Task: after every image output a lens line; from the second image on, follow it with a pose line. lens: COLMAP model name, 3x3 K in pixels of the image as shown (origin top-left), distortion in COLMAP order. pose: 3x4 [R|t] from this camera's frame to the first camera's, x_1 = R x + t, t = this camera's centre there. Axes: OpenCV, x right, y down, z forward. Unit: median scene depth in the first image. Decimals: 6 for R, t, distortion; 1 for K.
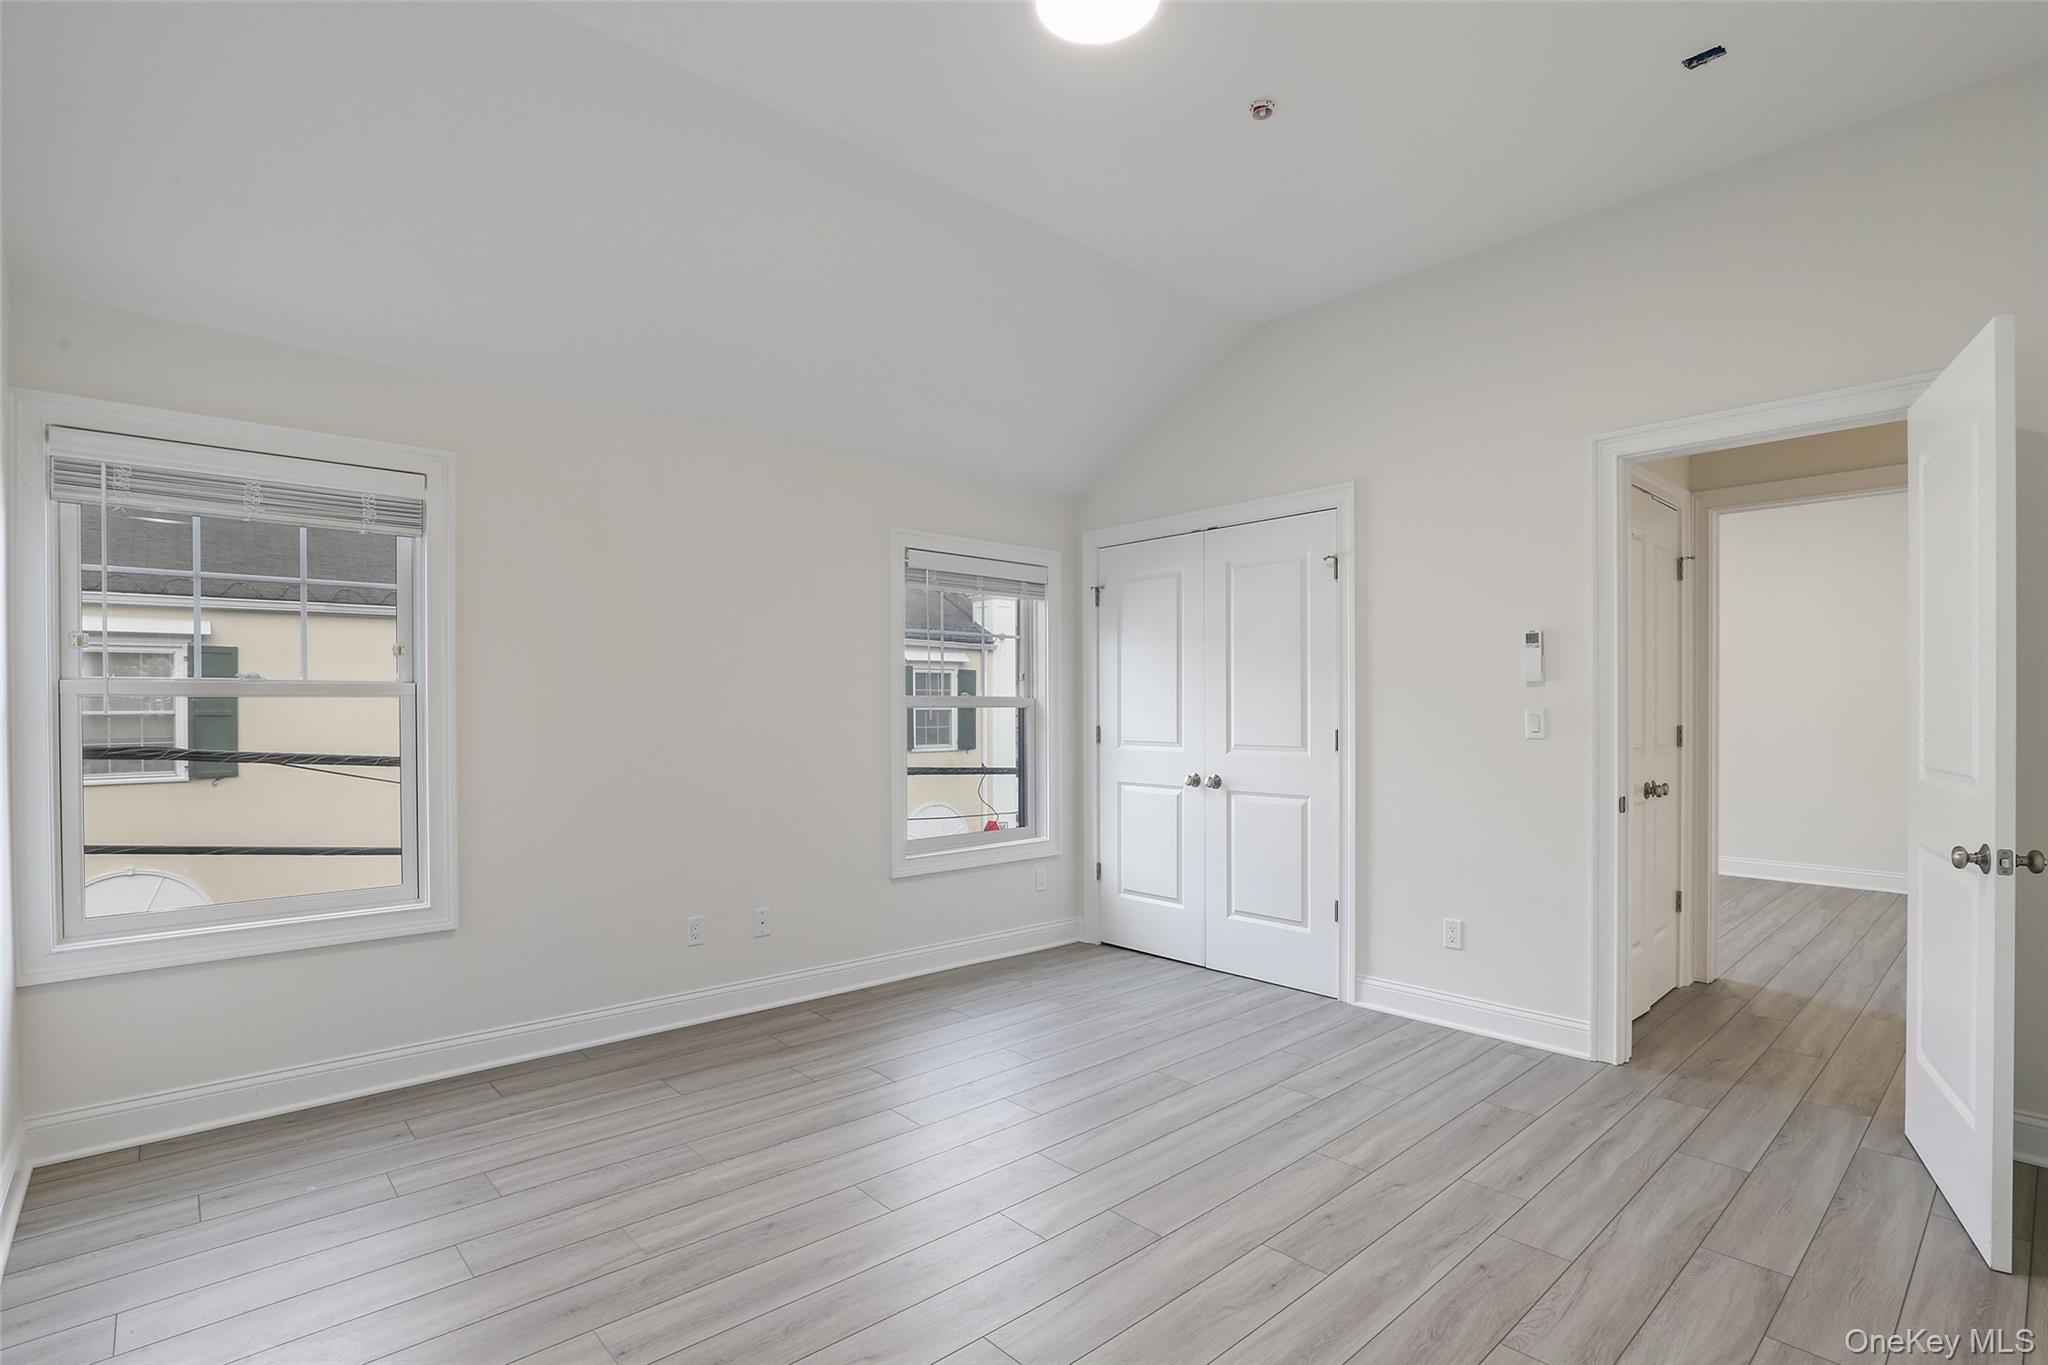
lens RADIAL K [[988.4, 0, 1027.7], [0, 988.4, 715.9], [0, 0, 1]] dist [0.002658, 0.000625]
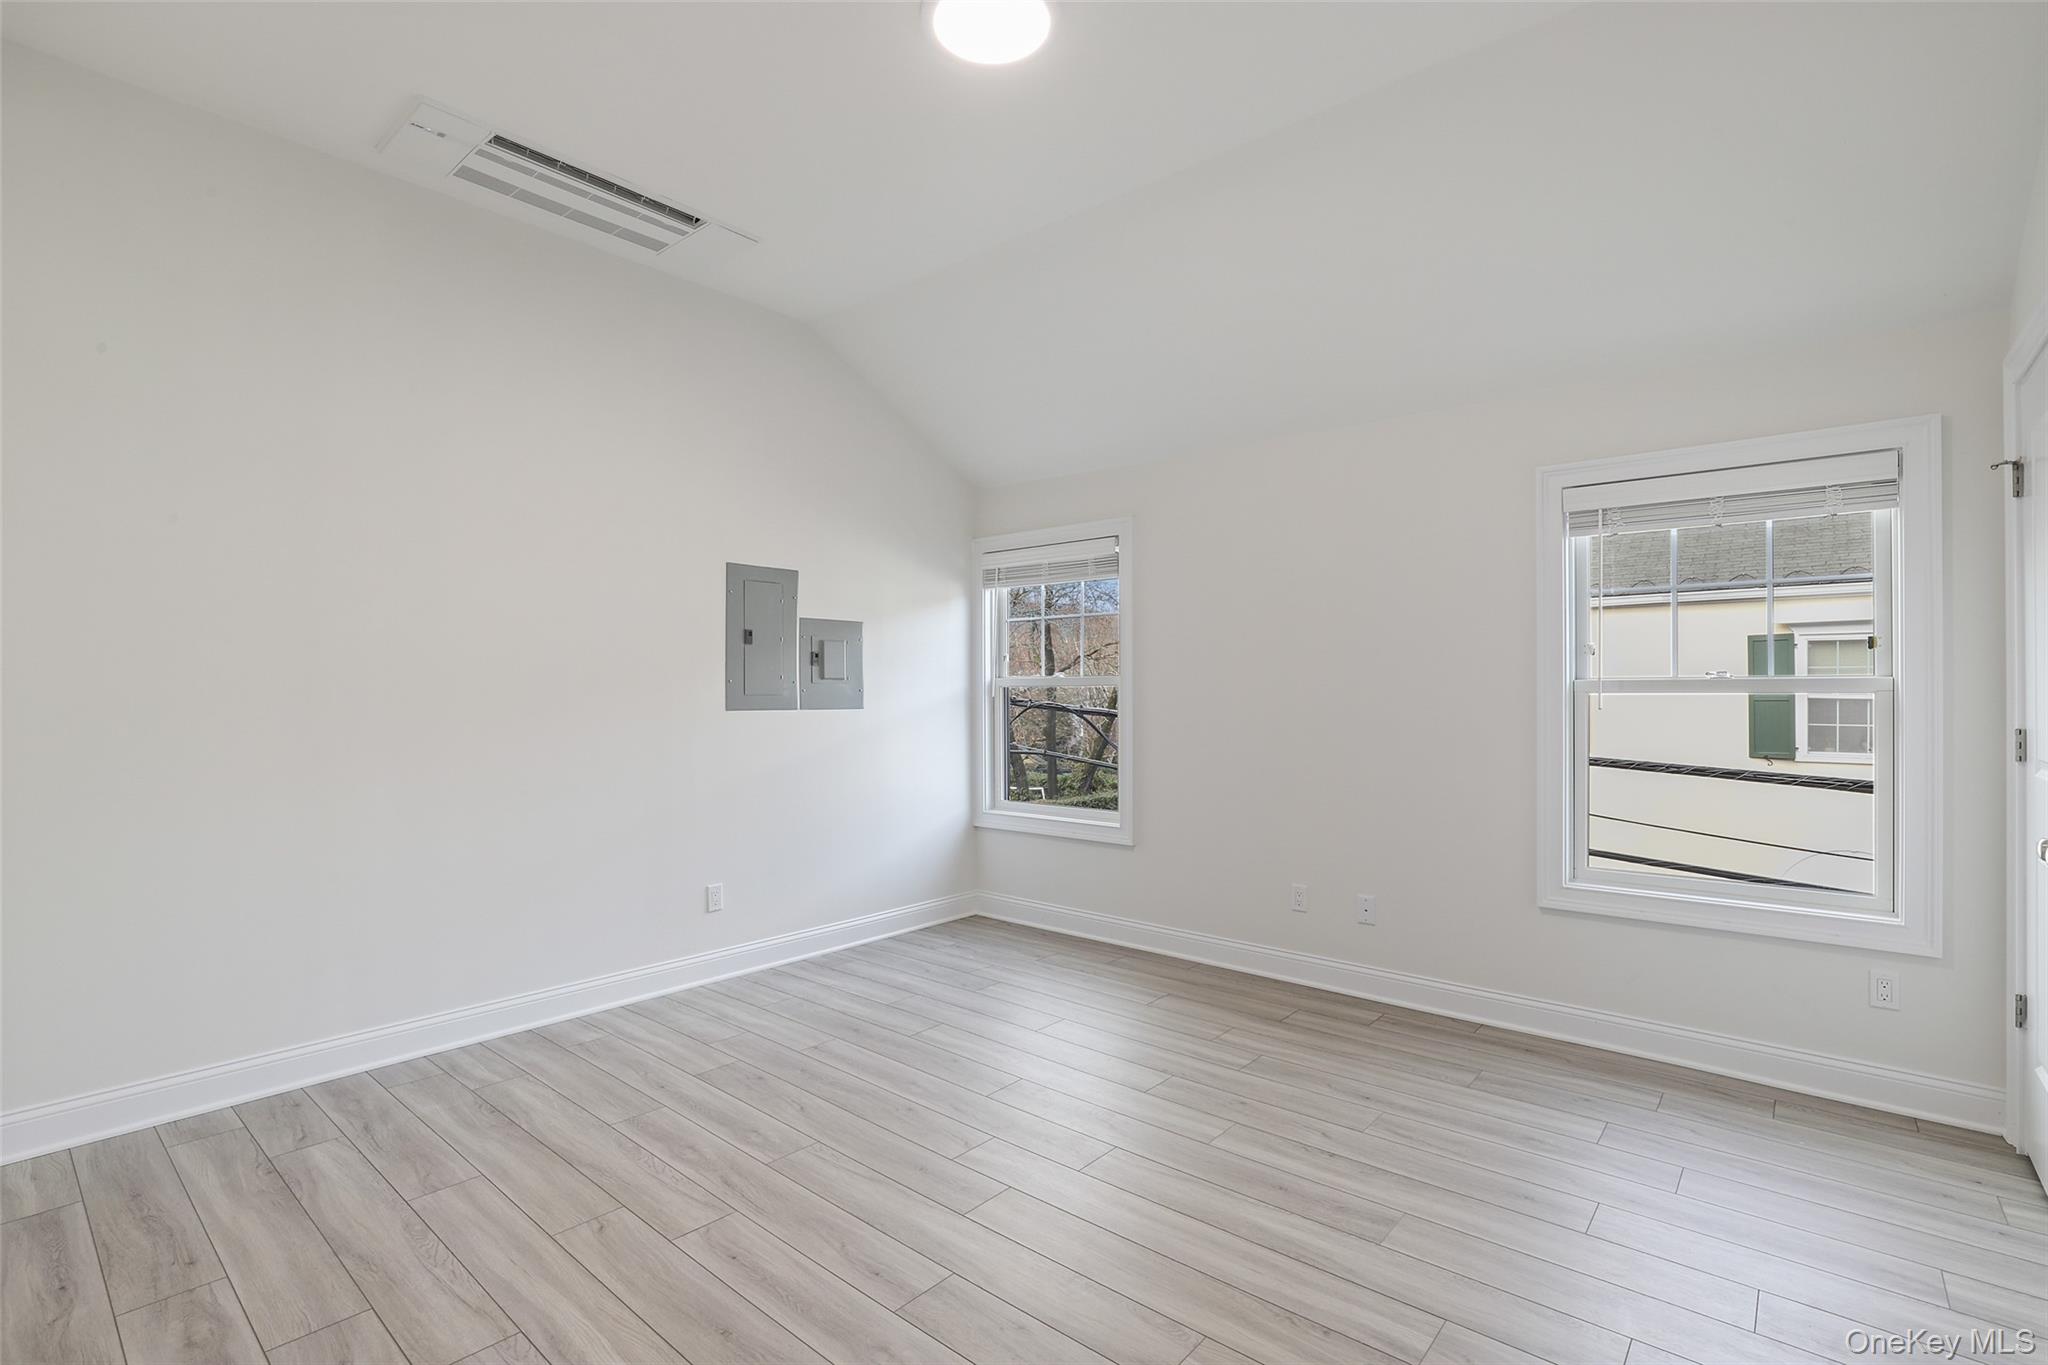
lens RADIAL K [[952.7, 0, 1013.9], [0, 952.7, 691.8], [0, 0, 1]] dist [-0.001879, 0.001112]
pose [[0.123790, 0.000028, -0.992308, 0.665678], [-0.006759, 0.999977, -0.000815, -0.006812], [0.992285, 0.006808, 0.123787, 0.556400]]
